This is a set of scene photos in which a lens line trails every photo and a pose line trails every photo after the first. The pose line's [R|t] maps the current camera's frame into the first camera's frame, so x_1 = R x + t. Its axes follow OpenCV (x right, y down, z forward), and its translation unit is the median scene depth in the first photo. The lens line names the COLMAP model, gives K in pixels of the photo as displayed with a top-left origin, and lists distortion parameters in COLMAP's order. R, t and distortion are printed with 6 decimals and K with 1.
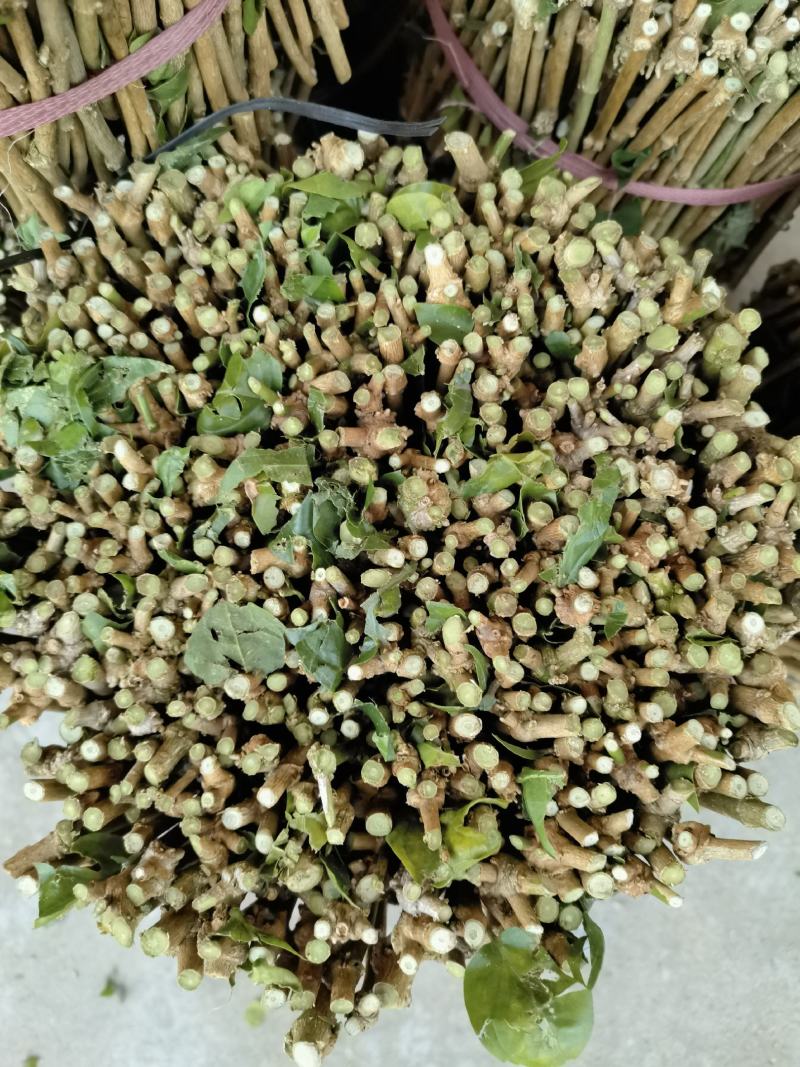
lens RADIAL K [[843.4, 0, 403.9], [0, 843.4, 522.7], [0, 0, 1]] dist [0.025944, 0.005052]
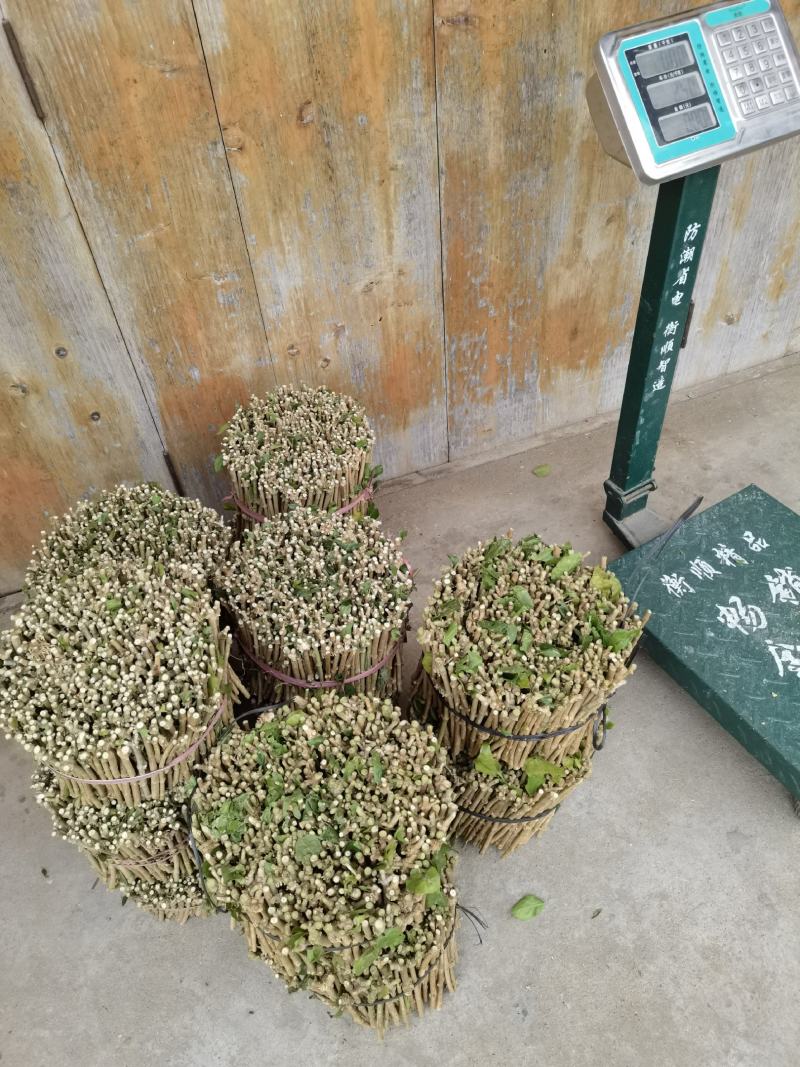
lens RADIAL K [[843.4, 0, 398.9], [0, 843.4, 524.5], [0, 0, 1]] dist [0.025944, 0.005052]
pose [[0.854805, -0.402157, 0.327992, -0.468207], [0.514511, 0.739250, -0.434497, 0.837214], [-0.067732, 0.540166, 0.838828, -2.587638]]
